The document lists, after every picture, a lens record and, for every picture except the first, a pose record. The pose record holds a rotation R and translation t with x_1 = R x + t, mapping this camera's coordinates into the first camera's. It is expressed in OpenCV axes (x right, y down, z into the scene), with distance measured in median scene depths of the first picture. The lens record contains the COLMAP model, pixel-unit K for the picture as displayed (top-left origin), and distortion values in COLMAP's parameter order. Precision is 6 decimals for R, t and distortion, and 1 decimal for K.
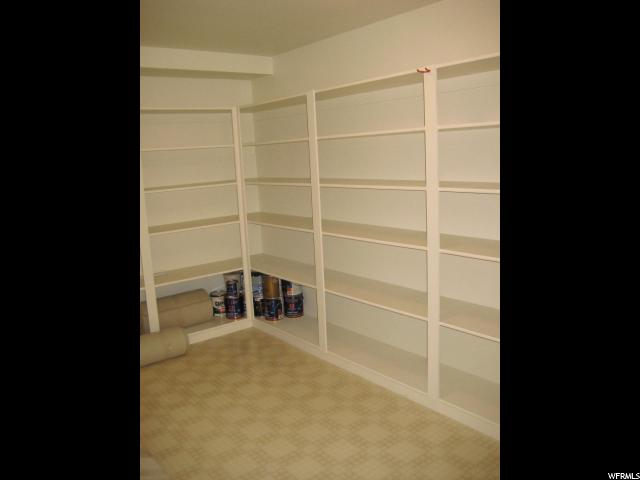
lens RADIAL K [[570.8, 0, 320.0], [0, 570.8, 240.0], [0, 0, 1]] dist [-0.012266, -0.000156]
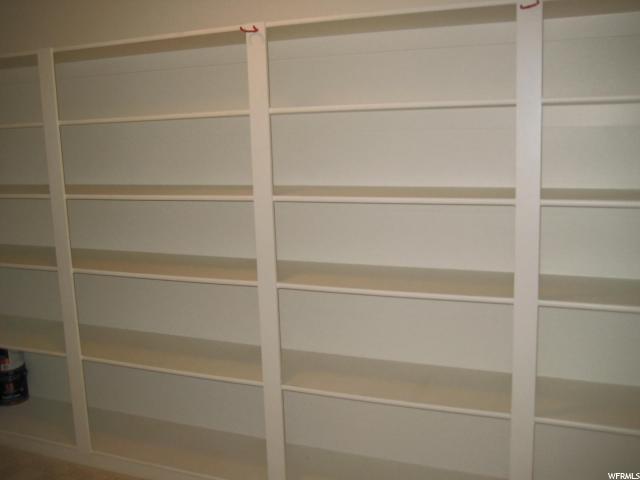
lens RADIAL K [[680.0, 0, 320.0], [0, 680.0, 240.0], [0, 0, 1]] dist [-0.154176, 0.248005]
pose [[0.854012, -0.054645, 0.517375, -0.150797], [0.065857, 0.997824, -0.003318, -0.026202], [-0.516068, 0.036906, 0.855752, 0.219362]]
